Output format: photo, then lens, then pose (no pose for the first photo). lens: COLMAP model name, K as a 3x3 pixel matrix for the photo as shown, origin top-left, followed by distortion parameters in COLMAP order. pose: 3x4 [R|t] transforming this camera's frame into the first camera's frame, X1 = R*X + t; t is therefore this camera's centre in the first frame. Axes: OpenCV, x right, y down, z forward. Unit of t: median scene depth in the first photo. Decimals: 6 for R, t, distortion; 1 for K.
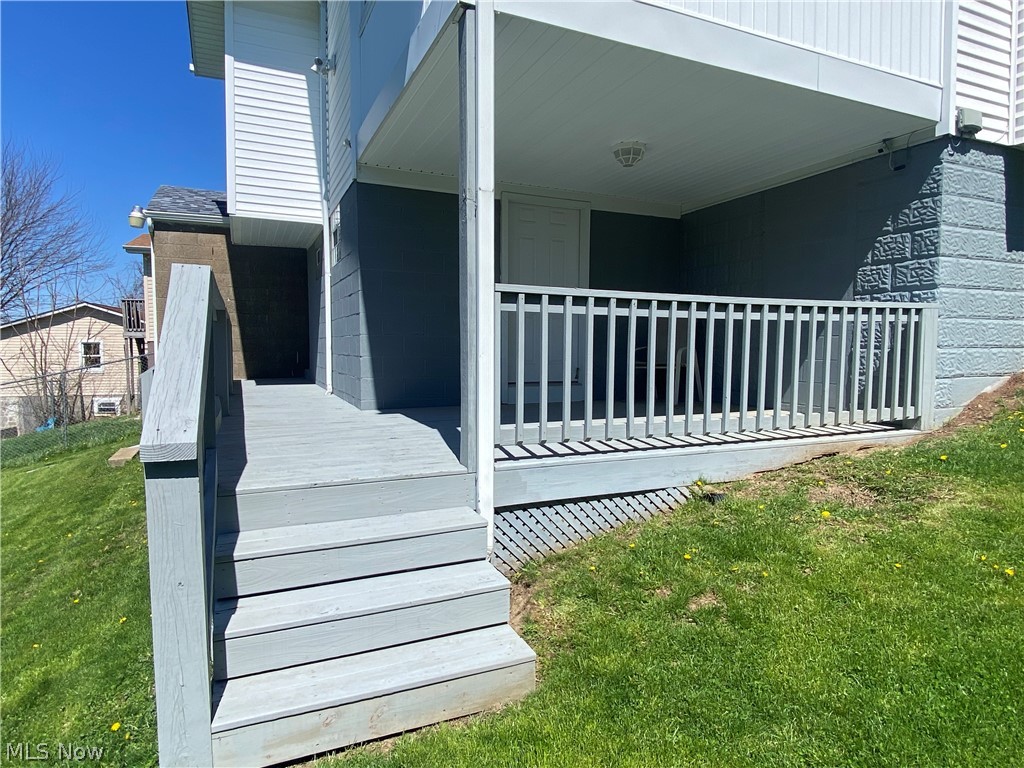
lens RADIAL K [[596.0, 0, 512.0], [0, 596.0, 384.0], [0, 0, 1]] dist [0.051239, -0.055332]
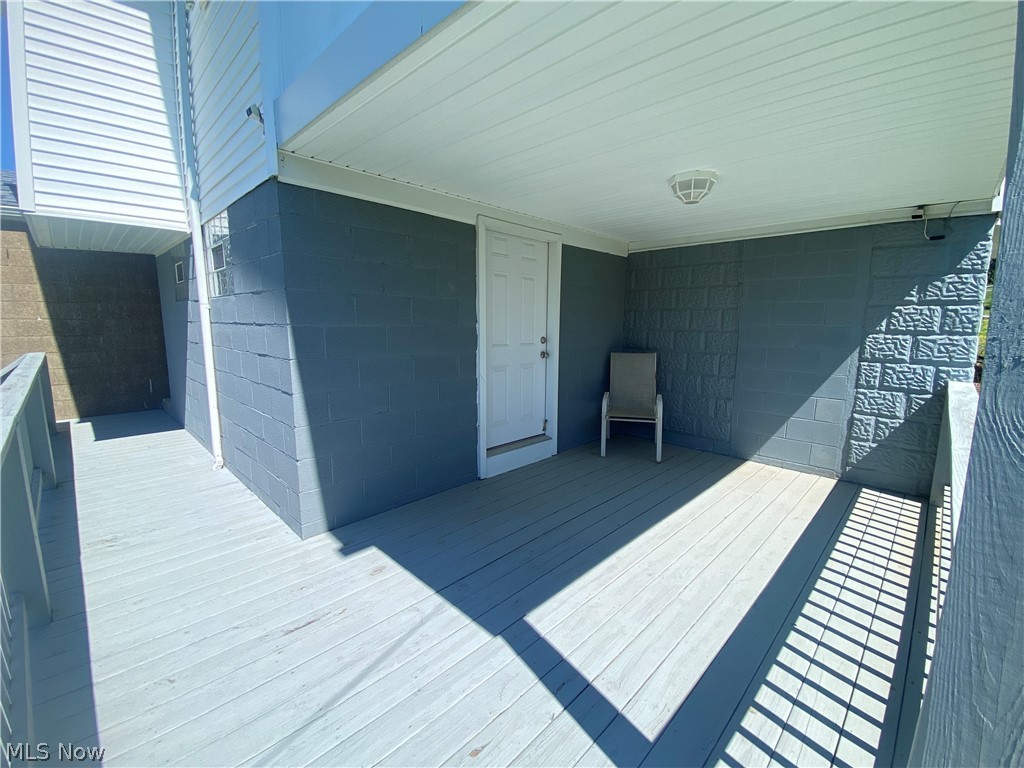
lens RADIAL K [[429.6, 0, 512.0], [0, 429.6, 384.0], [0, 0, 1]] dist [0.018565, -0.018375]
pose [[0.931548, -0.050043, 0.360159, -0.235720], [0.019560, 0.995947, 0.087793, -0.192845], [-0.363093, -0.074738, 0.928751, 0.572604]]
